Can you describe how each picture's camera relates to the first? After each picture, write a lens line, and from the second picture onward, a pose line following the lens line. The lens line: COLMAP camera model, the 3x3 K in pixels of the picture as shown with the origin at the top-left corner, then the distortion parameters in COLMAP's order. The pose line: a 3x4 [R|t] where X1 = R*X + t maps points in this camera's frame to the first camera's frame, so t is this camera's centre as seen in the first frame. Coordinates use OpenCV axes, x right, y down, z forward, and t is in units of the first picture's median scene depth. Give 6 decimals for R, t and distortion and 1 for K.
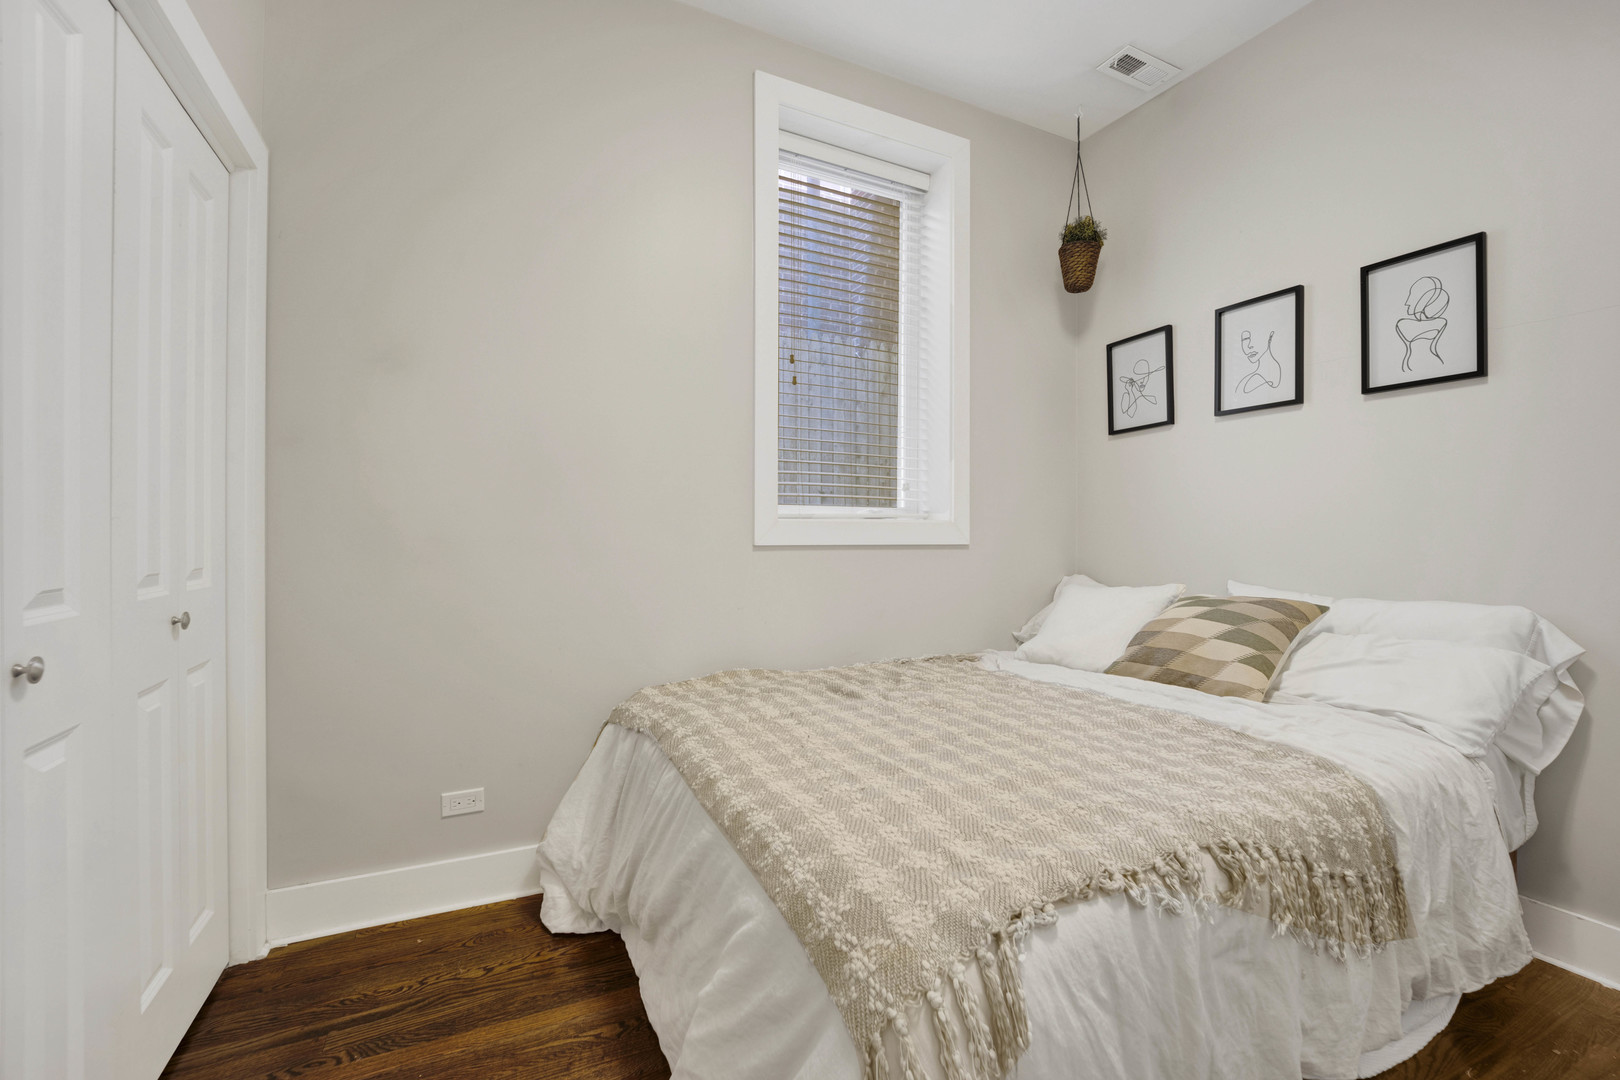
lens RADIAL K [[669.2, 0, 806.1], [0, 669.2, 530.3], [0, 0, 1]] dist [-0.020726, -0.000428]
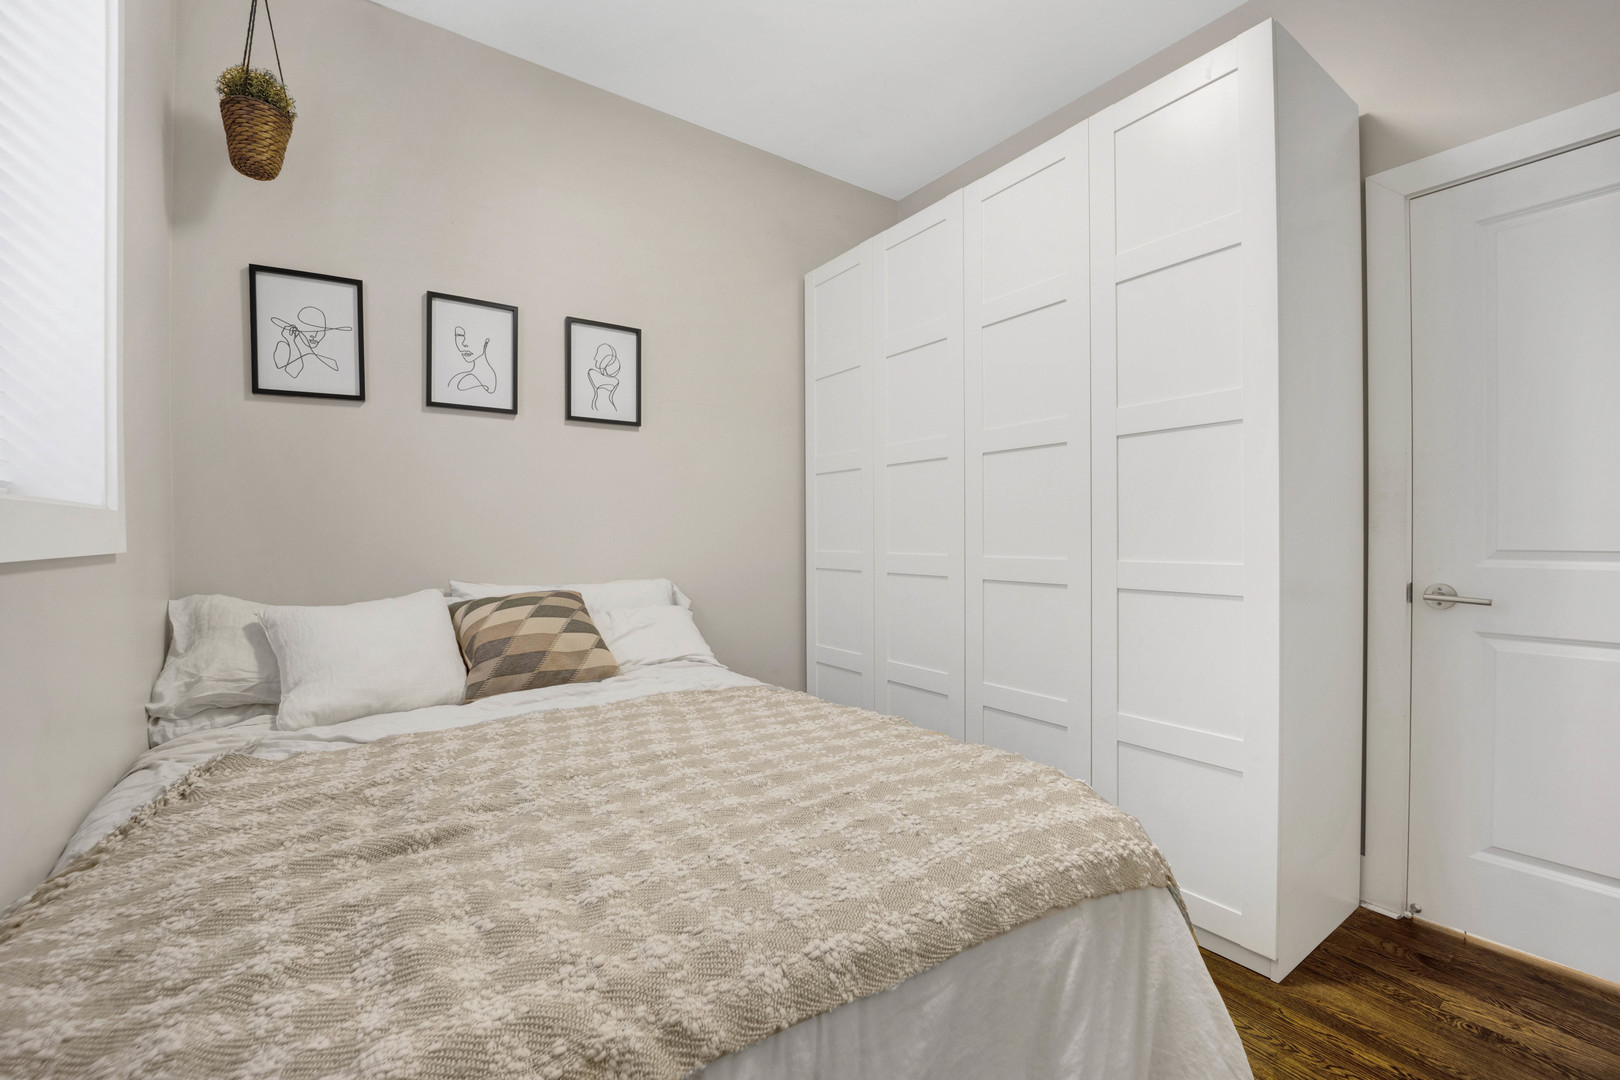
lens RADIAL K [[669.2, 0, 806.4], [0, 669.2, 544.6], [0, 0, 1]] dist [-0.020726, -0.000428]
pose [[-0.147690, -0.017840, 0.988873, -0.563216], [-0.004946, 0.999838, 0.017299, 0.004449], [-0.989021, -0.002336, -0.147754, 0.908018]]
